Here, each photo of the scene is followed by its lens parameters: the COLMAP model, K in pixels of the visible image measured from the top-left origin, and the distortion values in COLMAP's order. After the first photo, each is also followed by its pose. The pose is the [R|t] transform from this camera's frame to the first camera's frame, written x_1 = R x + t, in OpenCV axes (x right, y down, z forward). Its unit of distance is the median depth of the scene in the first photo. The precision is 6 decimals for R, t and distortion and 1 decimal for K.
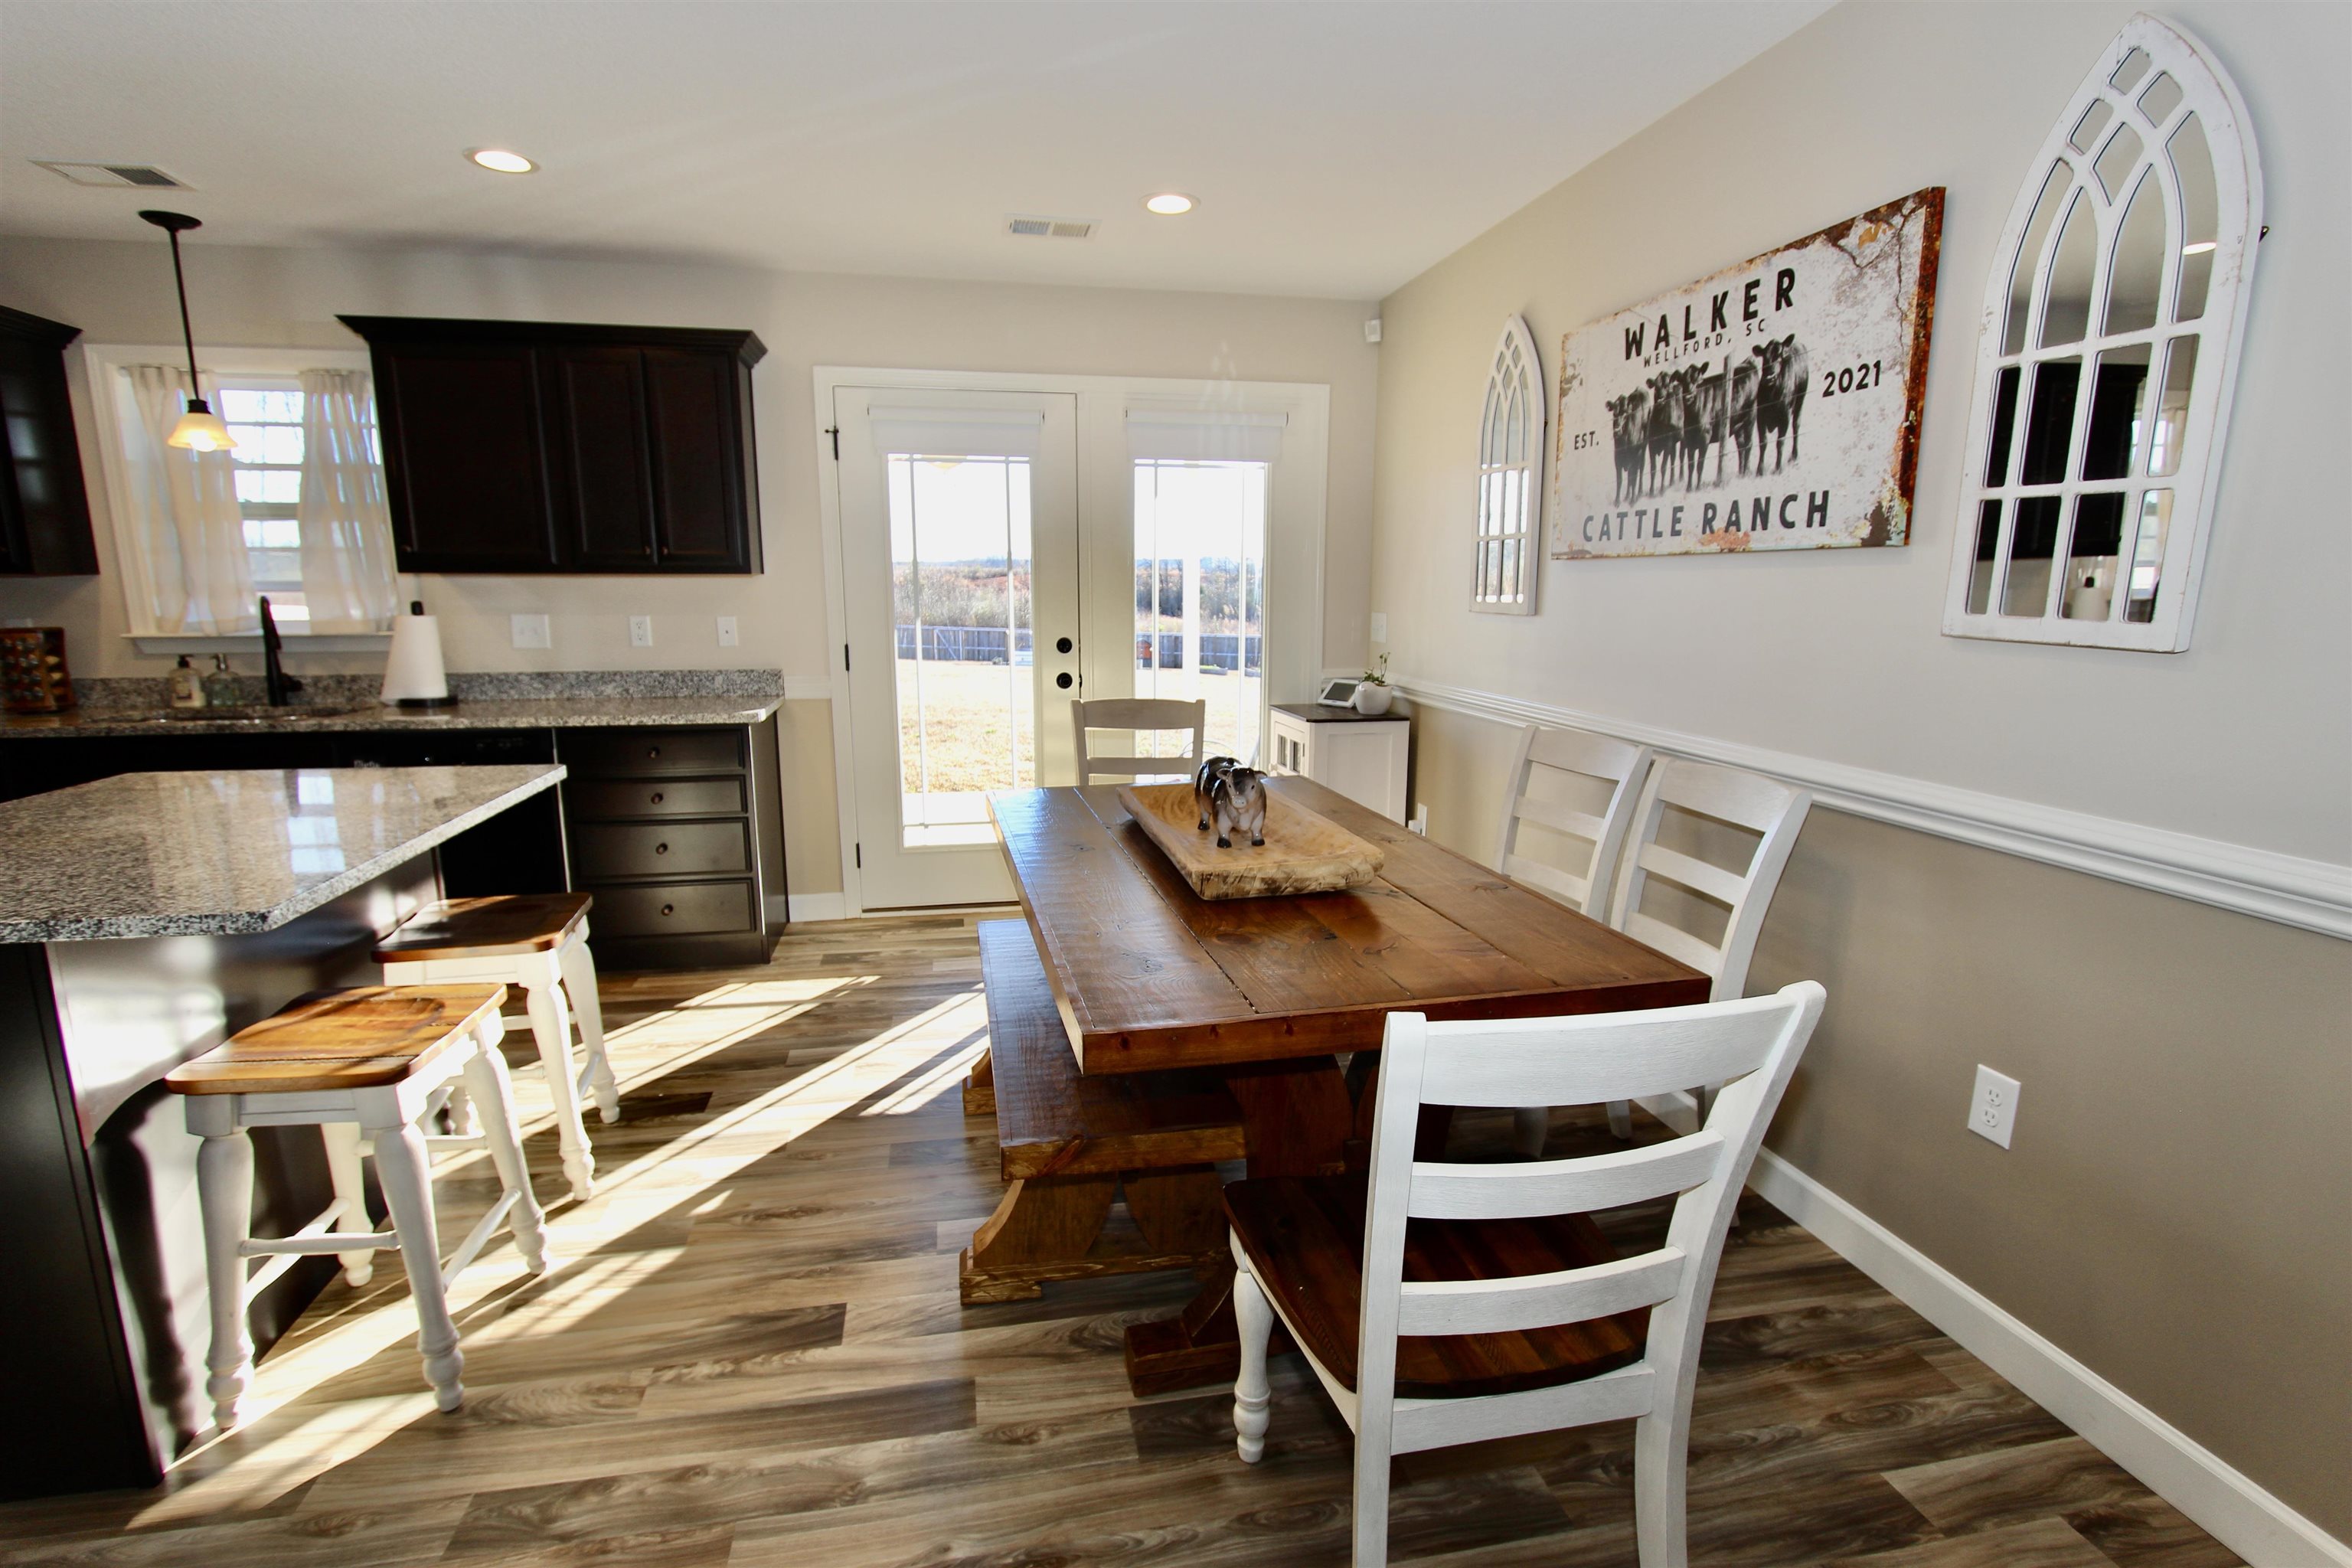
lens RADIAL K [[1103.4, 0, 1164.1], [0, 1103.4, 818.8], [0, 0, 1]] dist [-0.024011, 0.003626]
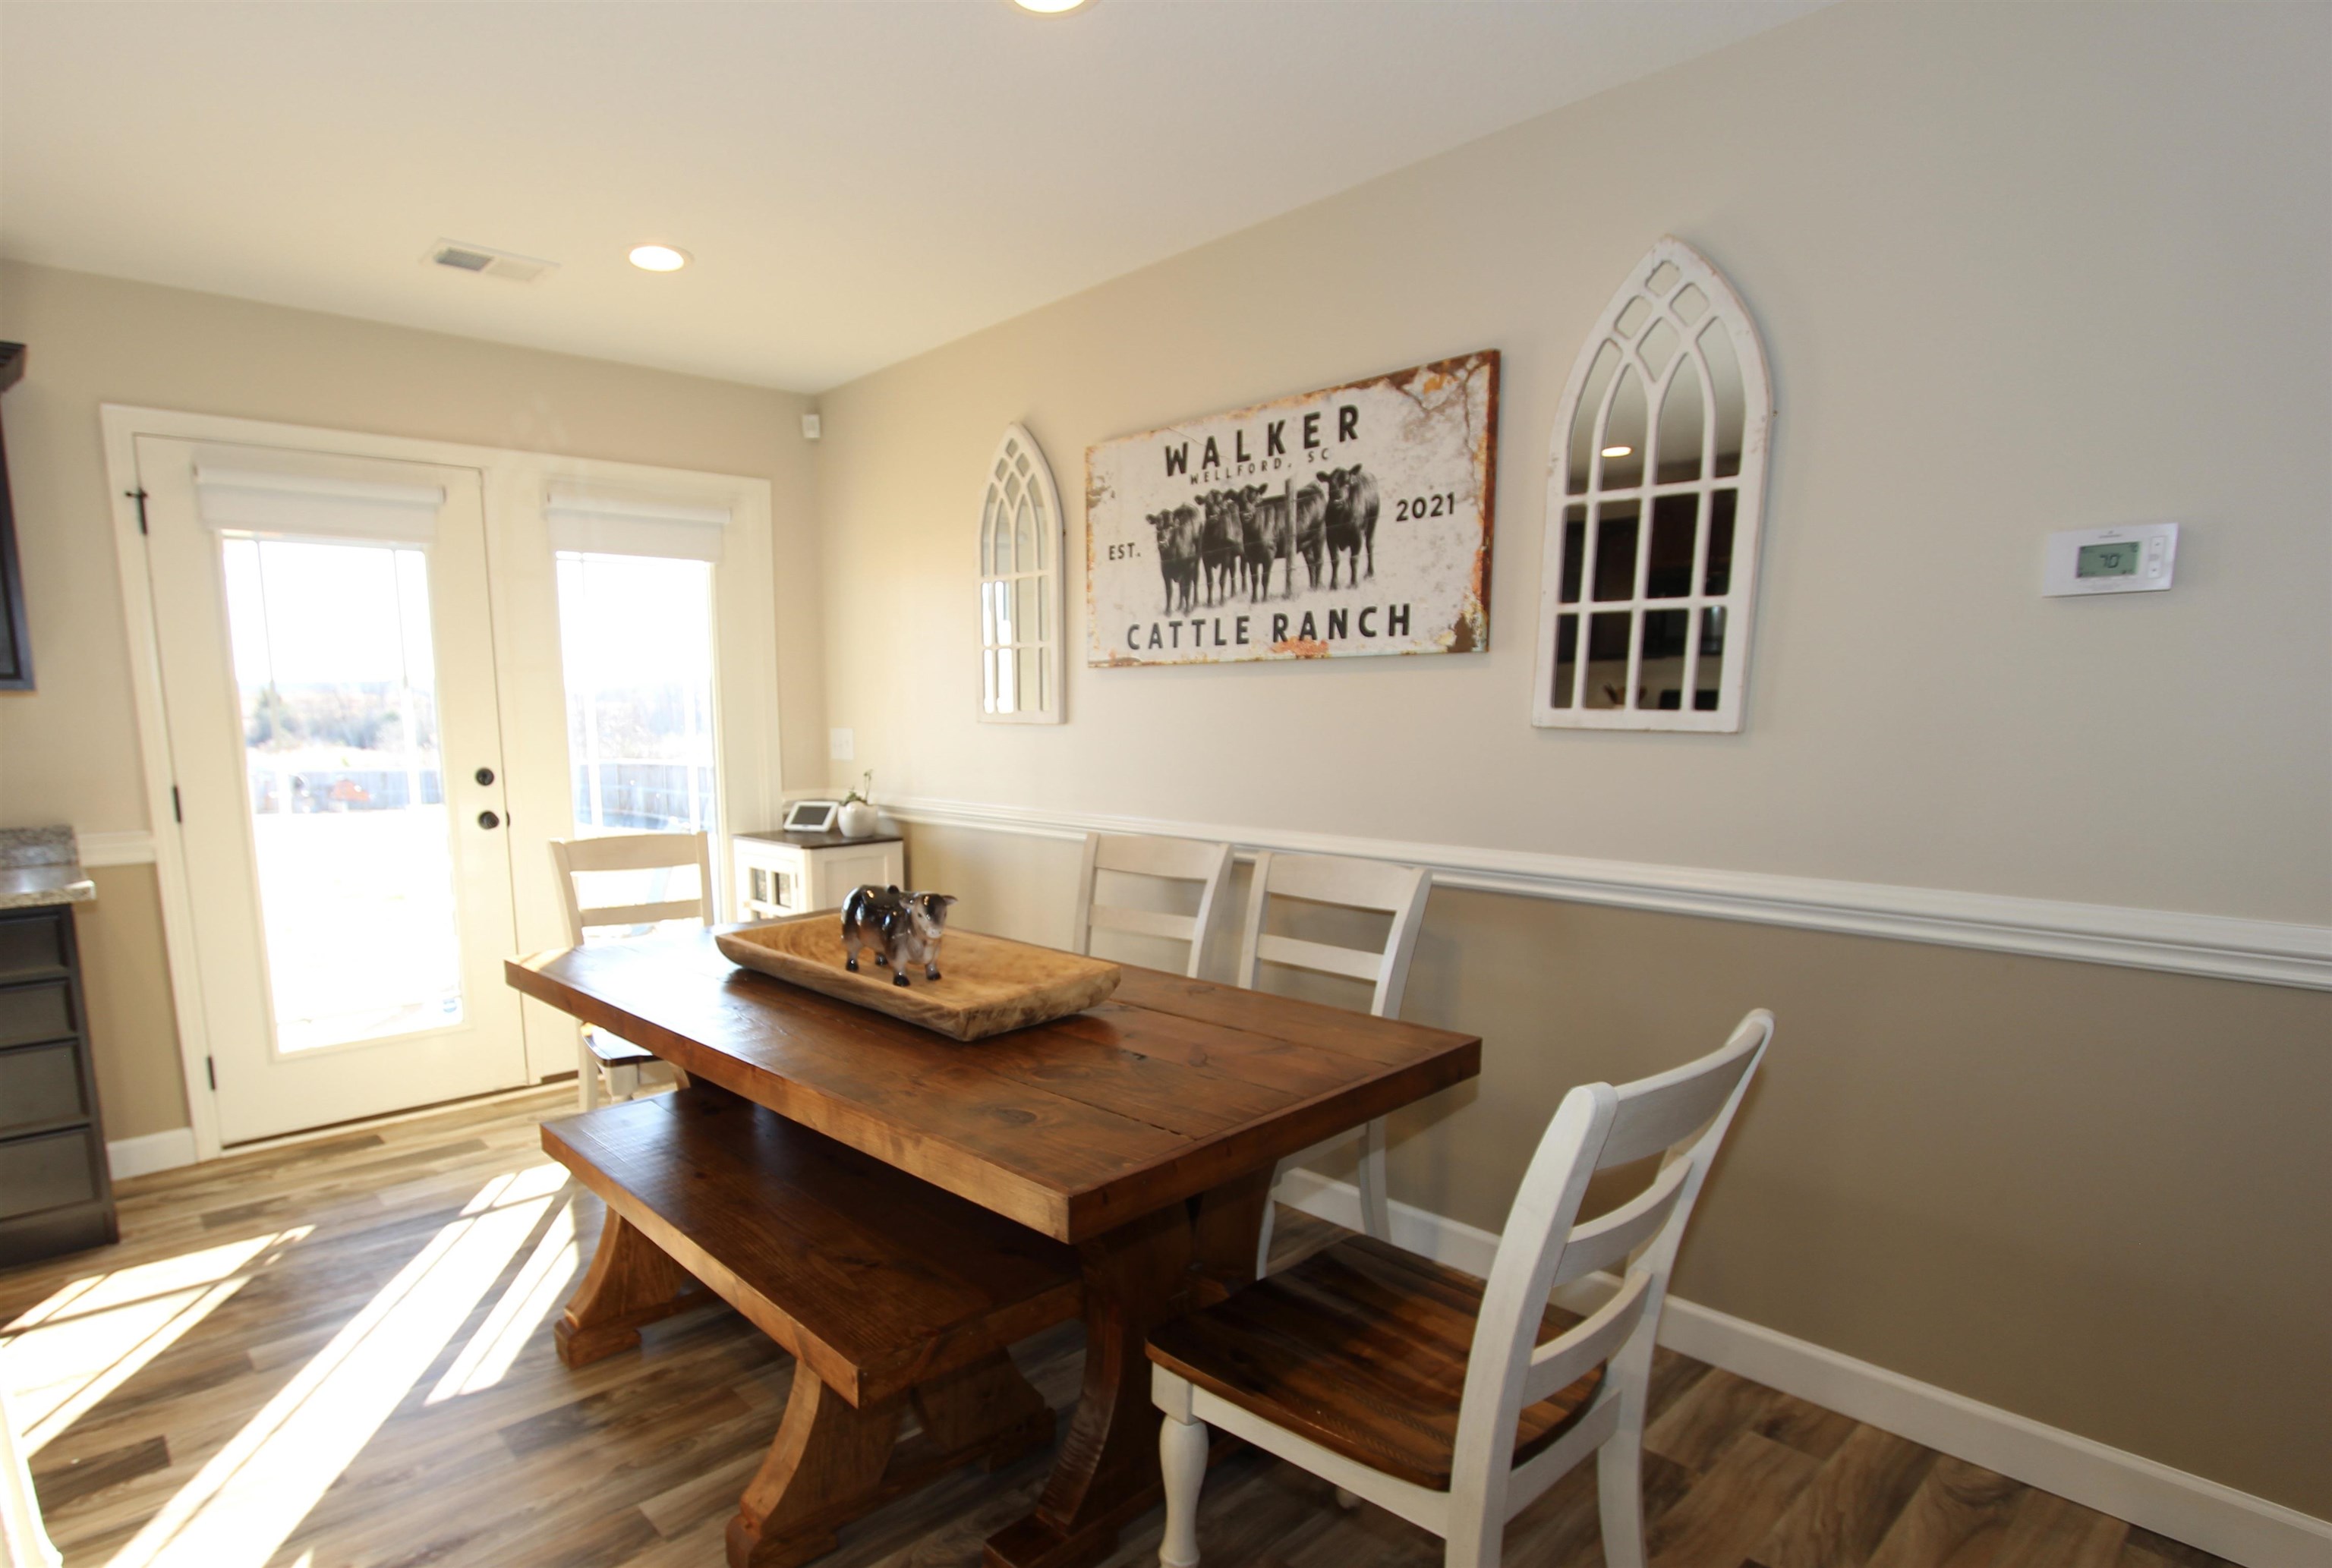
lens RADIAL K [[1196.7, 0, 993.0], [0, 1196.7, 919.3], [0, 0, 1]] dist [-0.029840, 0.008131]
pose [[0.880993, -0.092492, 0.464000, -0.282050], [0.107917, 0.994137, -0.006733, -0.011246], [-0.460657, 0.056005, 0.885809, 0.096153]]
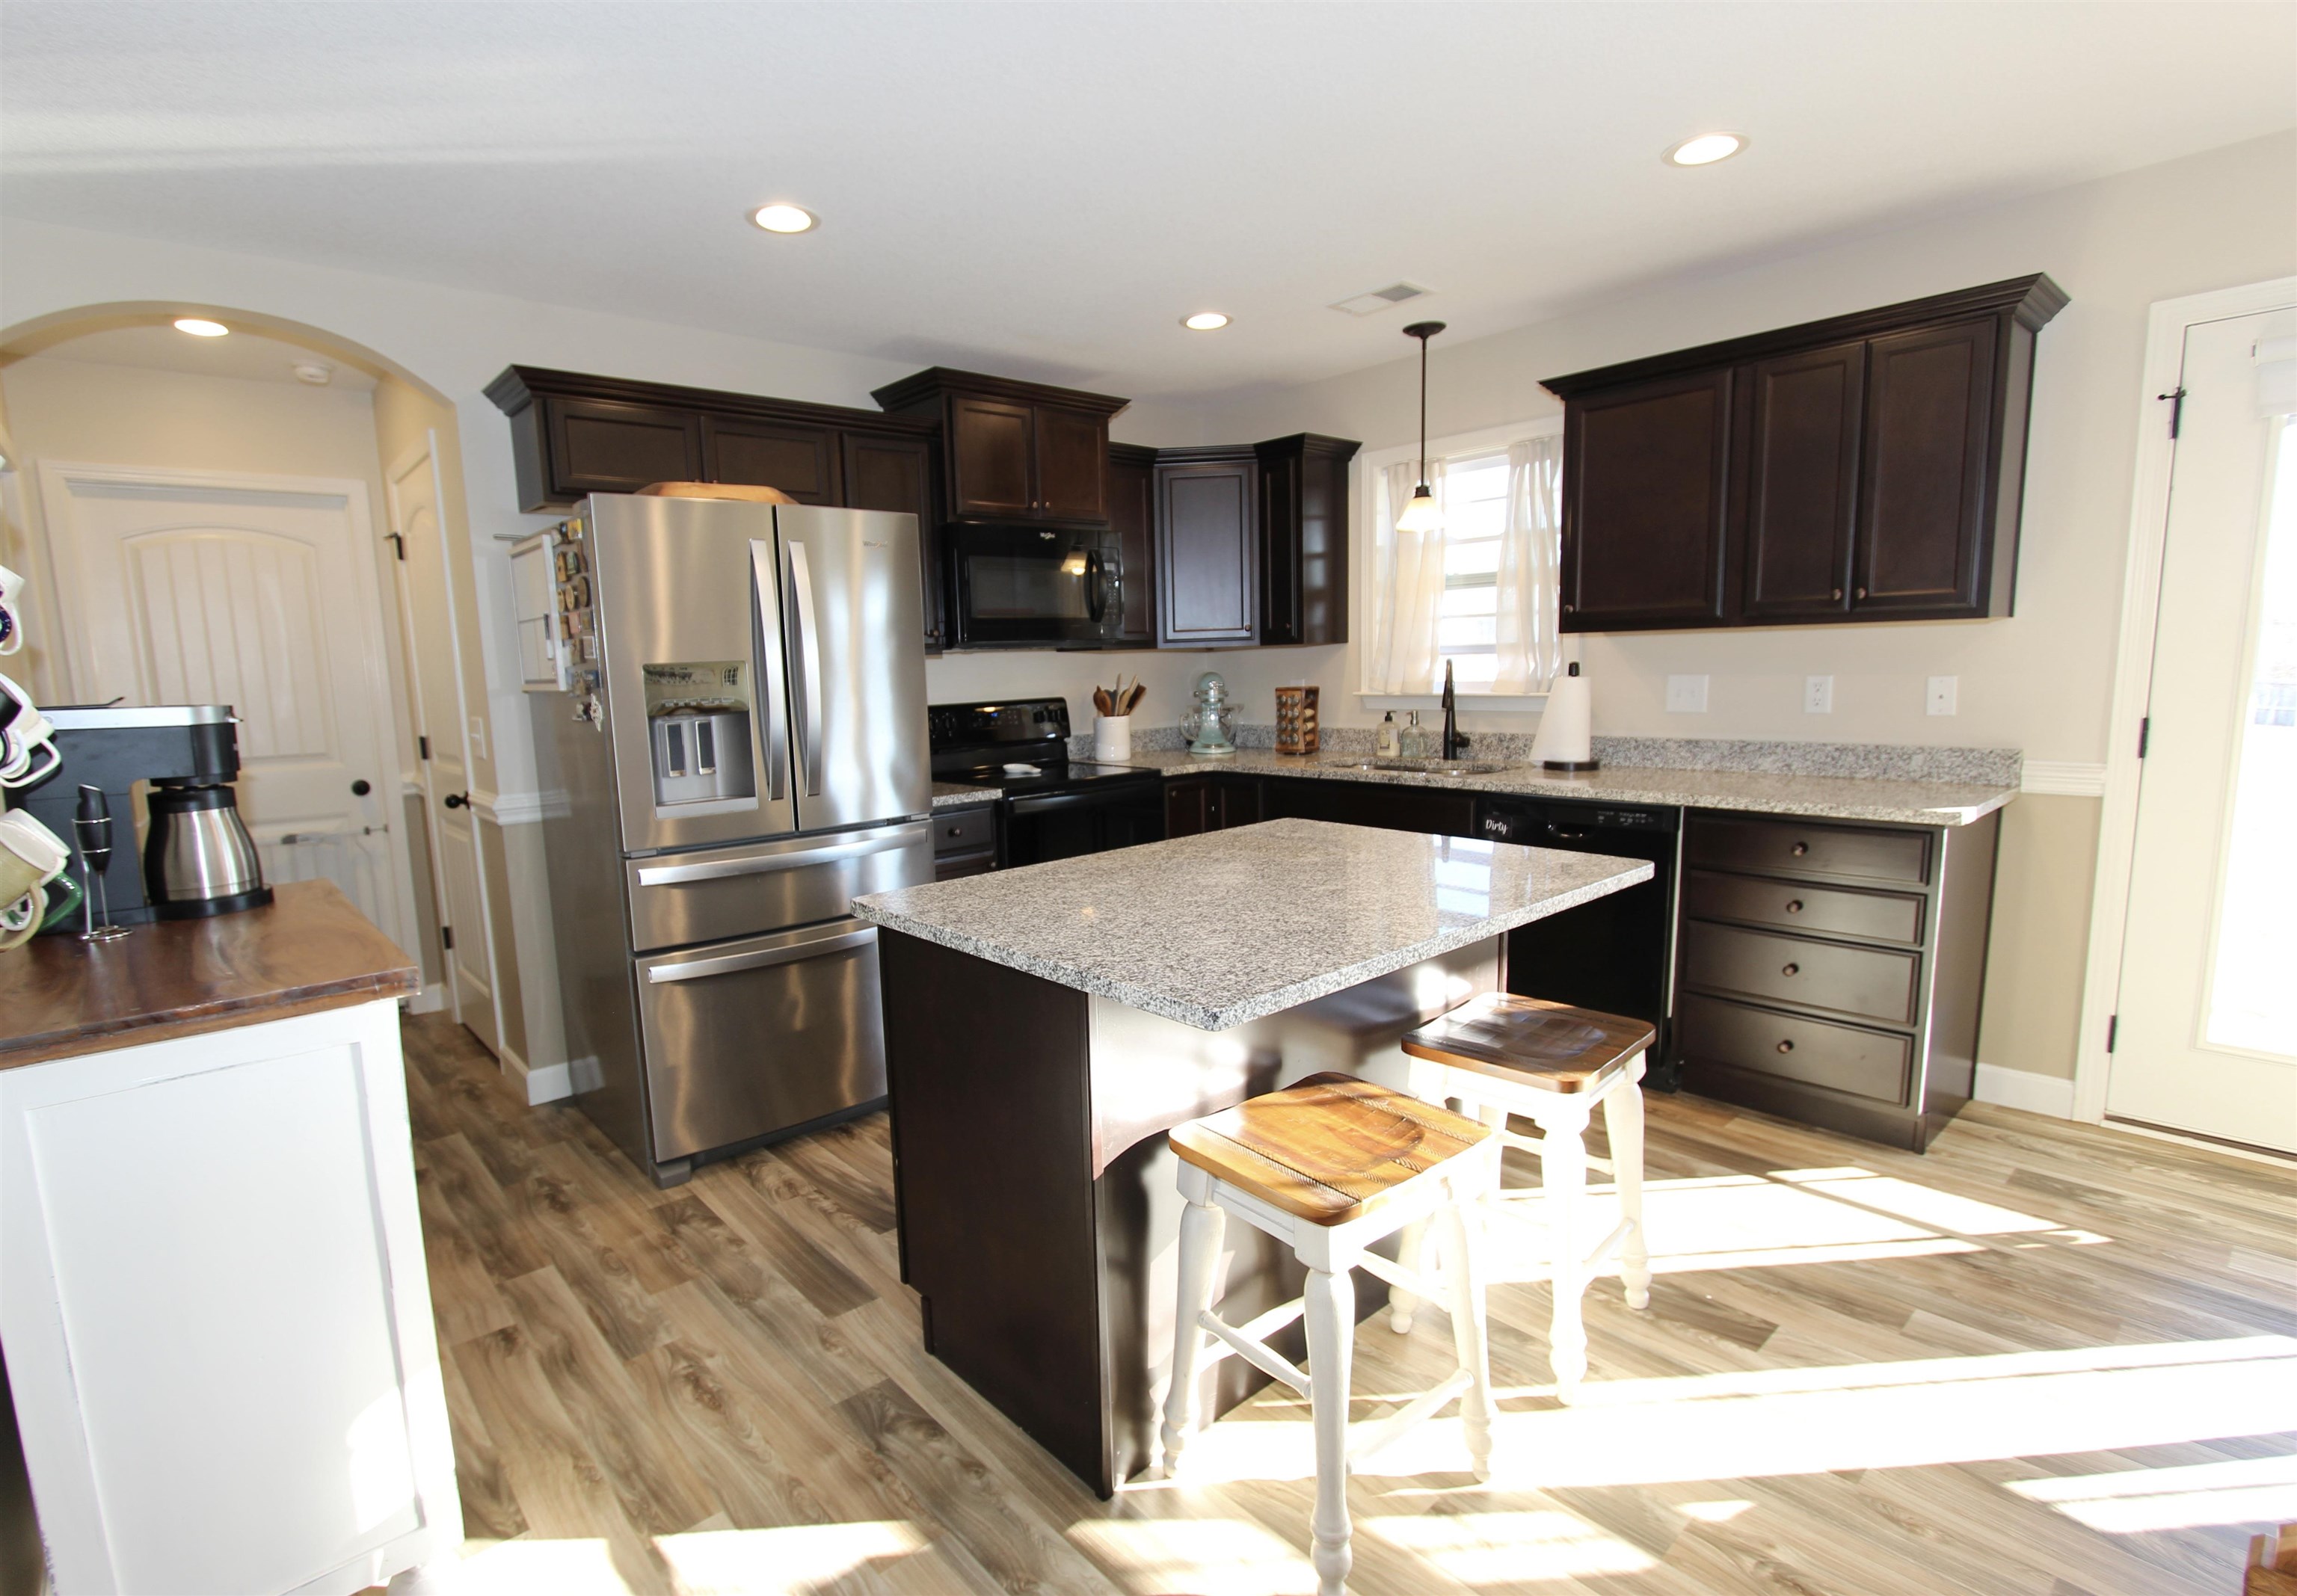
lens RADIAL K [[1097.9, 0, 1110.3], [0, 1097.9, 829.5], [0, 0, 1]] dist [-0.013721, 0.000520]
pose [[0.496488, 0.112481, -0.860725, -0.045966], [-0.144296, 0.988468, 0.045941, -0.050276], [0.855967, 0.101389, 0.506993, 0.226368]]
